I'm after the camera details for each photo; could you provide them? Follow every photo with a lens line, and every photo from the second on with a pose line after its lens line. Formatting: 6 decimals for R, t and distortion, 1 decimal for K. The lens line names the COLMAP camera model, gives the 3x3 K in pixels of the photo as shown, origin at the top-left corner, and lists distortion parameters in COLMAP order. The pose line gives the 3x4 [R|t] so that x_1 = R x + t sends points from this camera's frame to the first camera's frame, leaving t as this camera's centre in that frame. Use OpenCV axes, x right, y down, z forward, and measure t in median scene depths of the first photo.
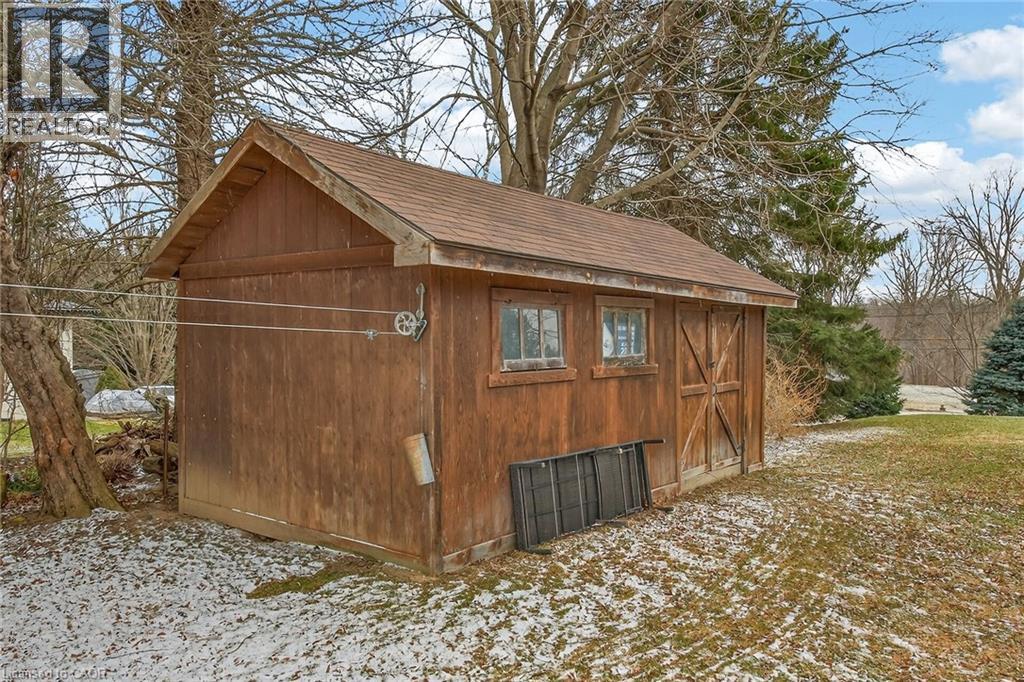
lens RADIAL K [[425.3, 0, 513.8], [0, 425.3, 322.2], [0, 0, 1]] dist [-0.012217, 0.000199]
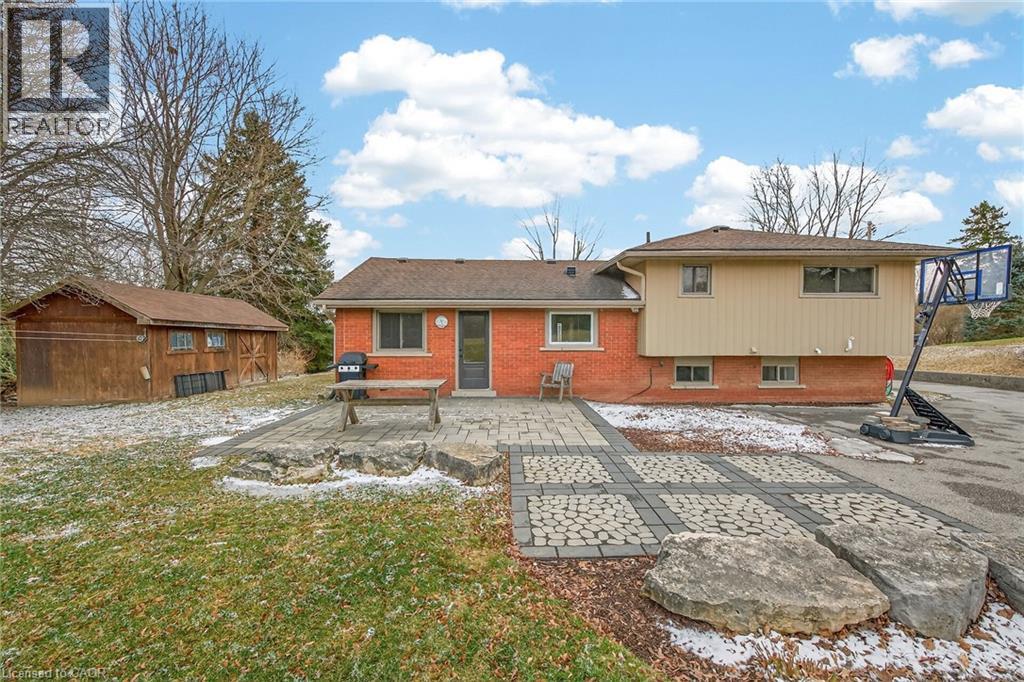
lens RADIAL K [[411.4, 0, 516.3], [0, 411.4, 341.0], [0, 0, 1]] dist [-0.000971, -0.000081]
pose [[0.748929, -0.016115, 0.662455, -0.142341], [-0.014686, 0.999055, 0.040906, -0.152275], [-0.662488, -0.040364, 0.747984, -3.541665]]
